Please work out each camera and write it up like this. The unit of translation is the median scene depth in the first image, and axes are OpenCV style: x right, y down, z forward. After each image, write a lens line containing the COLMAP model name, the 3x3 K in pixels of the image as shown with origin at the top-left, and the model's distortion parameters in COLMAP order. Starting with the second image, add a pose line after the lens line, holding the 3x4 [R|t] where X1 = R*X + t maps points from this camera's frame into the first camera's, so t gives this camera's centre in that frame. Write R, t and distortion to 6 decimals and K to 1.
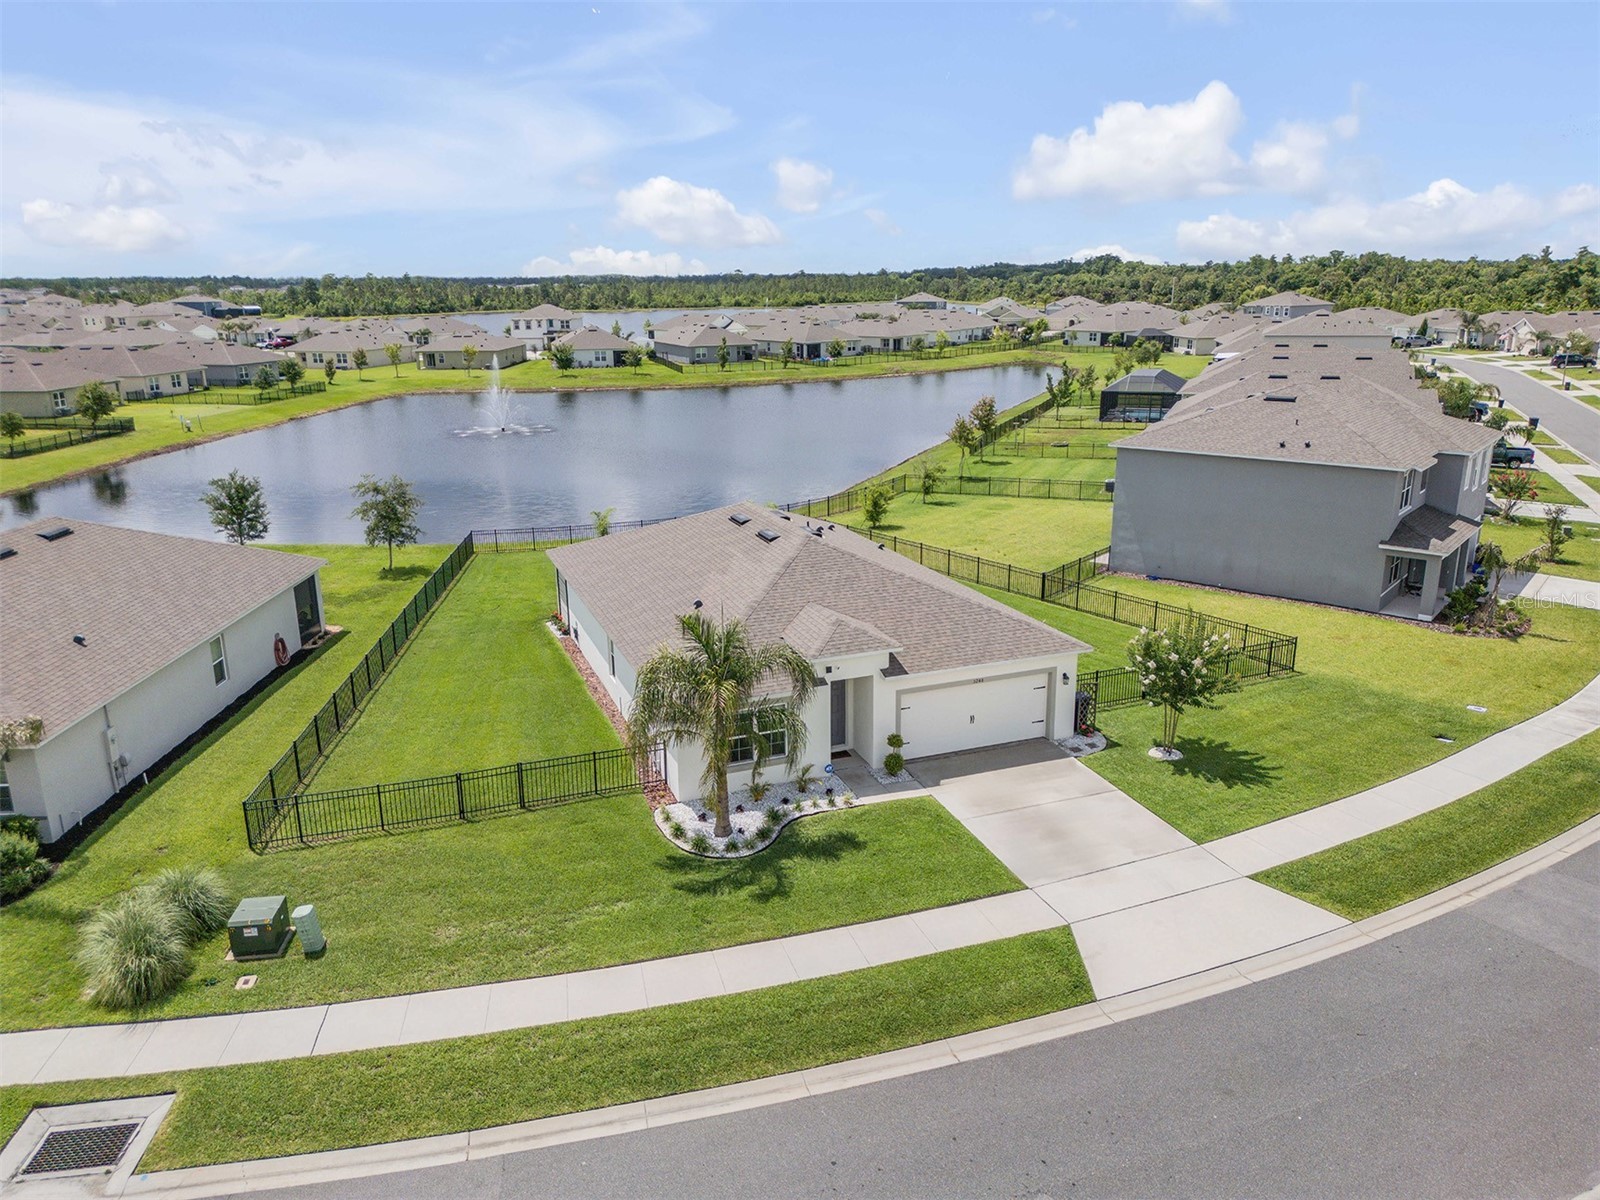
lens RADIAL K [[1122.6, 0, 798.7], [0, 1122.6, 599.0], [0, 0, 1]] dist [0.087968, -0.096728]
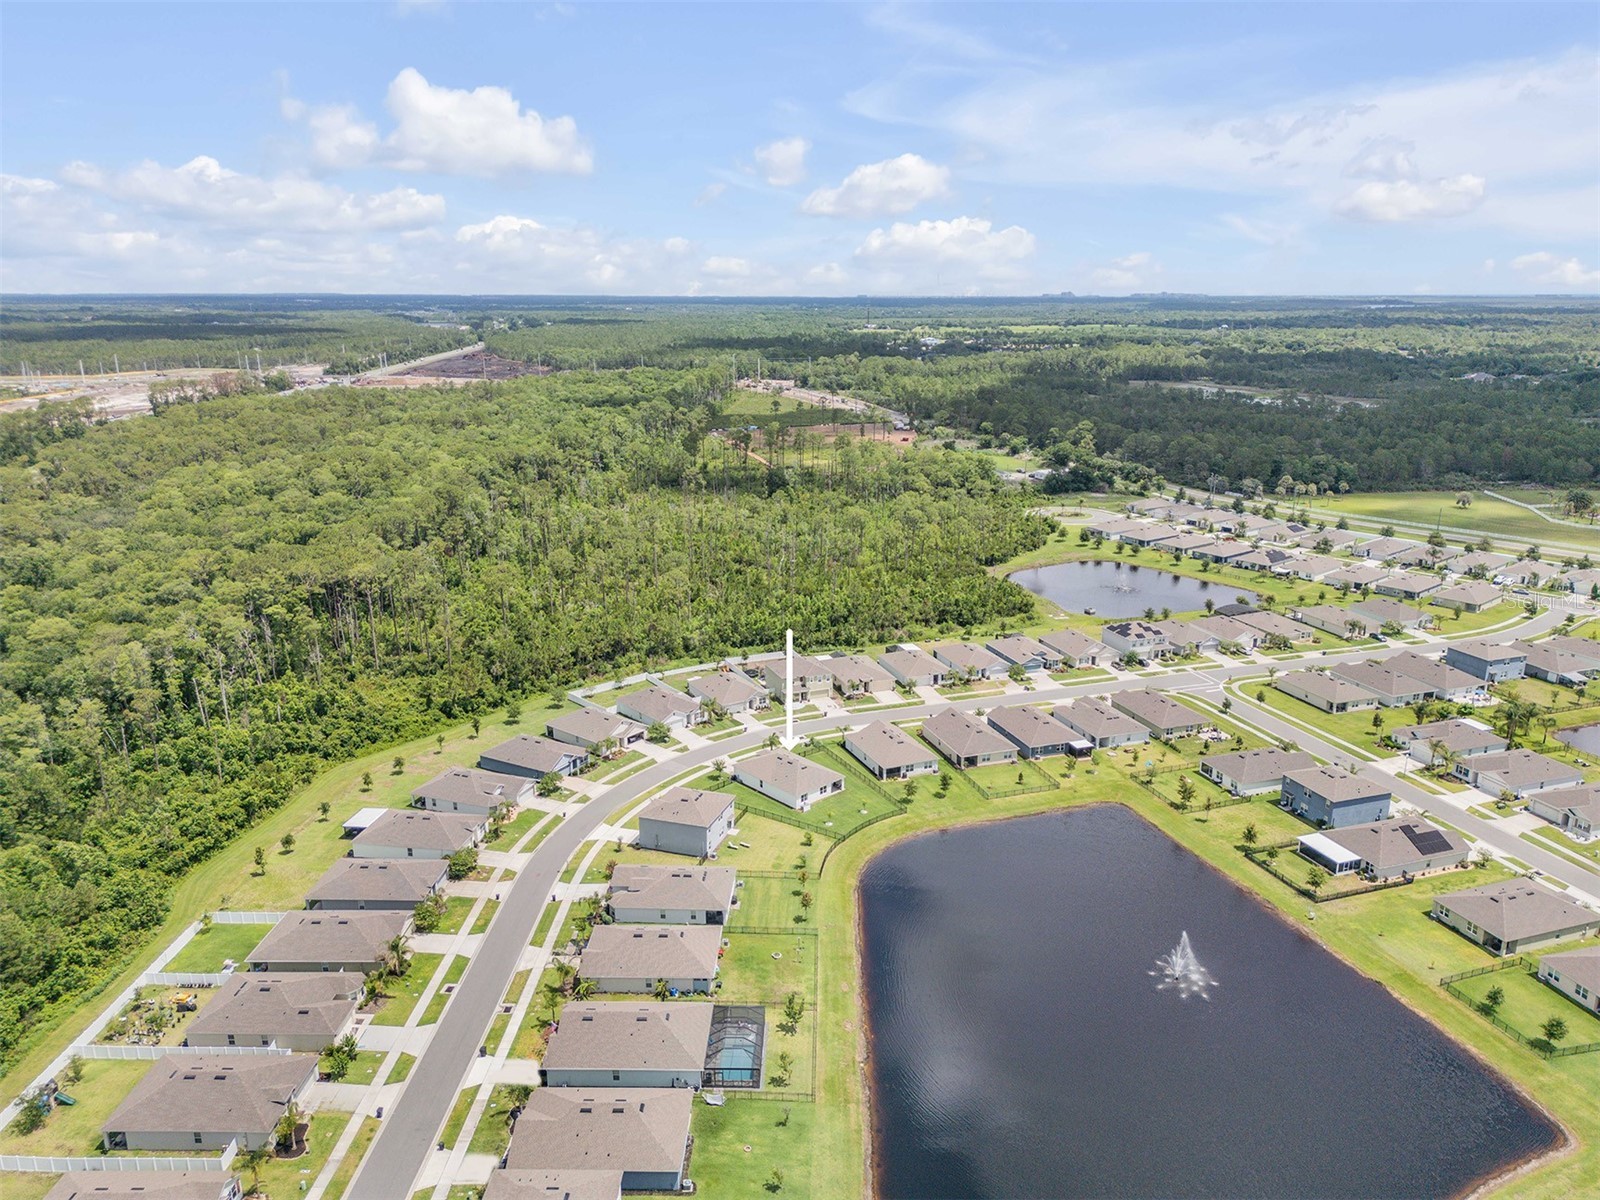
lens RADIAL K [[1122.6, 0, 798.7], [0, 1122.6, 599.0], [0, 0, 1]] dist [0.087968, -0.096728]
pose [[-0.927259, 0.101531, -0.360392, 2.182240], [-0.103689, 0.855254, 0.507729, -4.177525], [0.359777, 0.508165, -0.782514, 5.812584]]
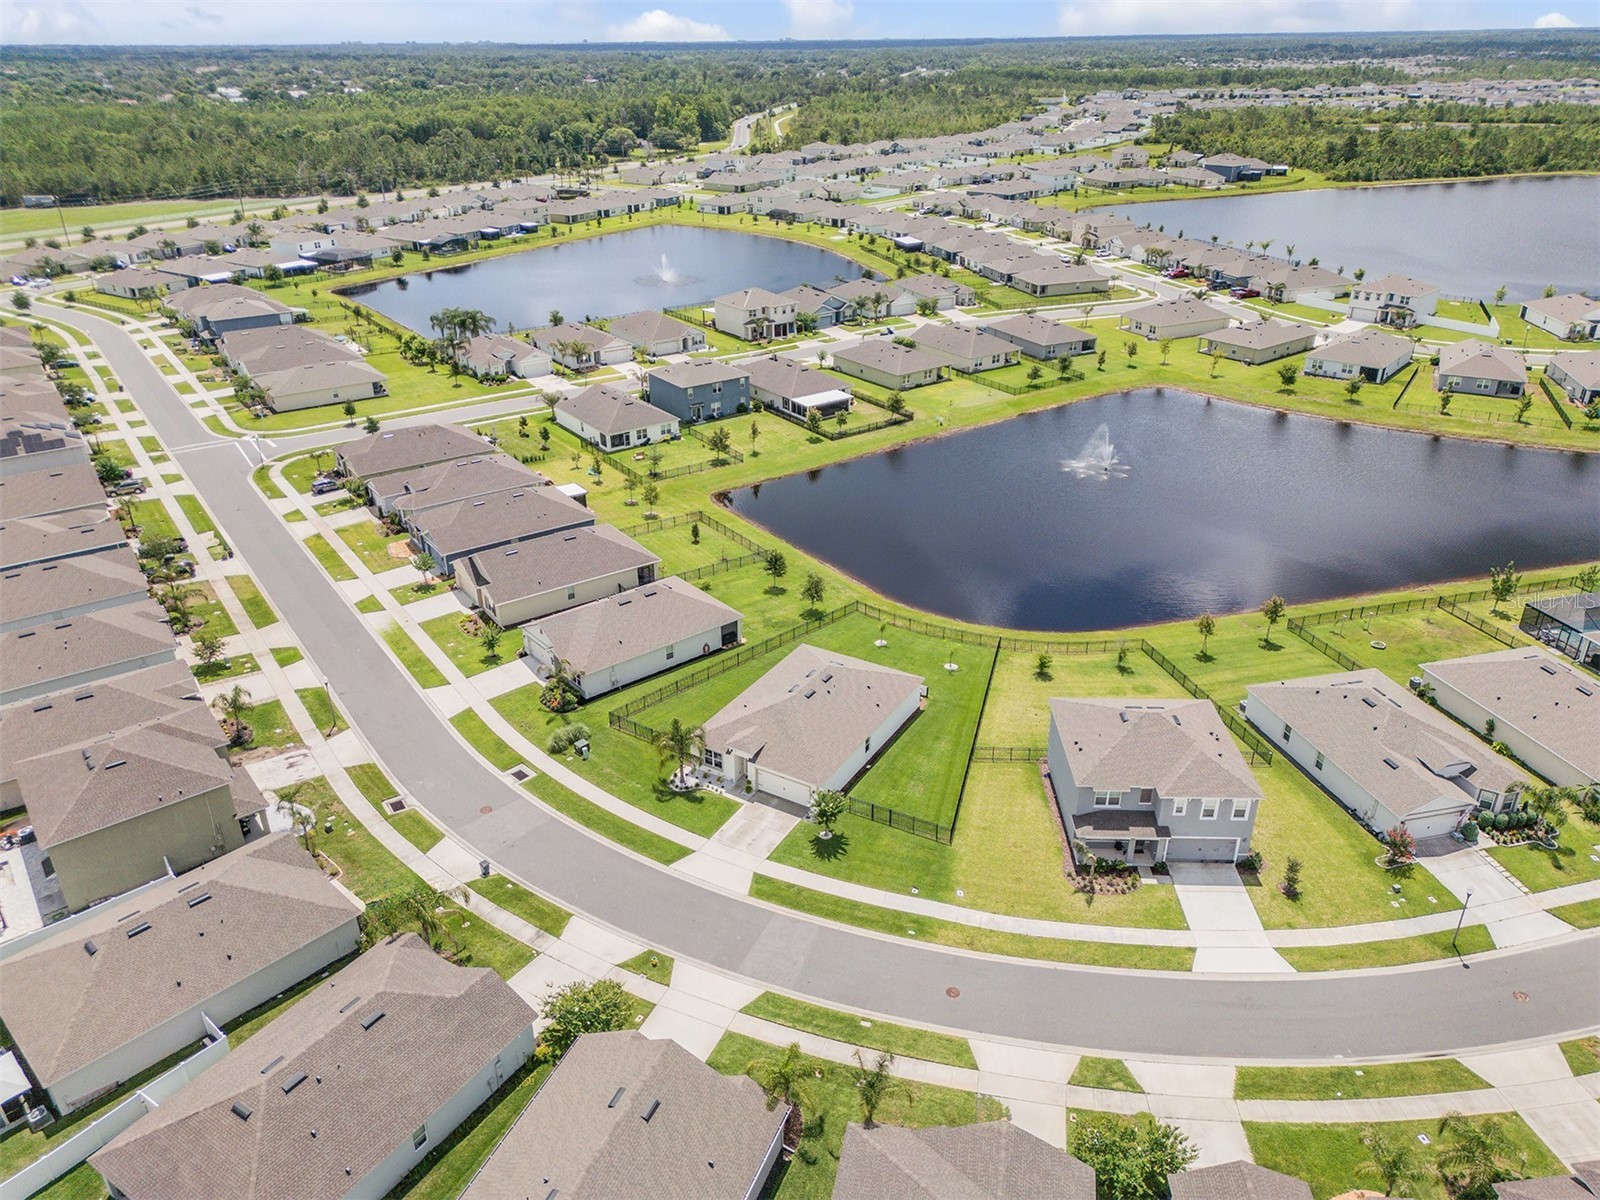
lens RADIAL K [[1122.6, 0, 798.7], [0, 1122.6, 599.0], [0, 0, 1]] dist [0.087968, -0.096728]
pose [[0.613337, 0.356127, -0.704976, 1.931150], [-0.215242, 0.934158, 0.284638, -1.105085], [0.759927, -0.022838, 0.649607, -0.732621]]
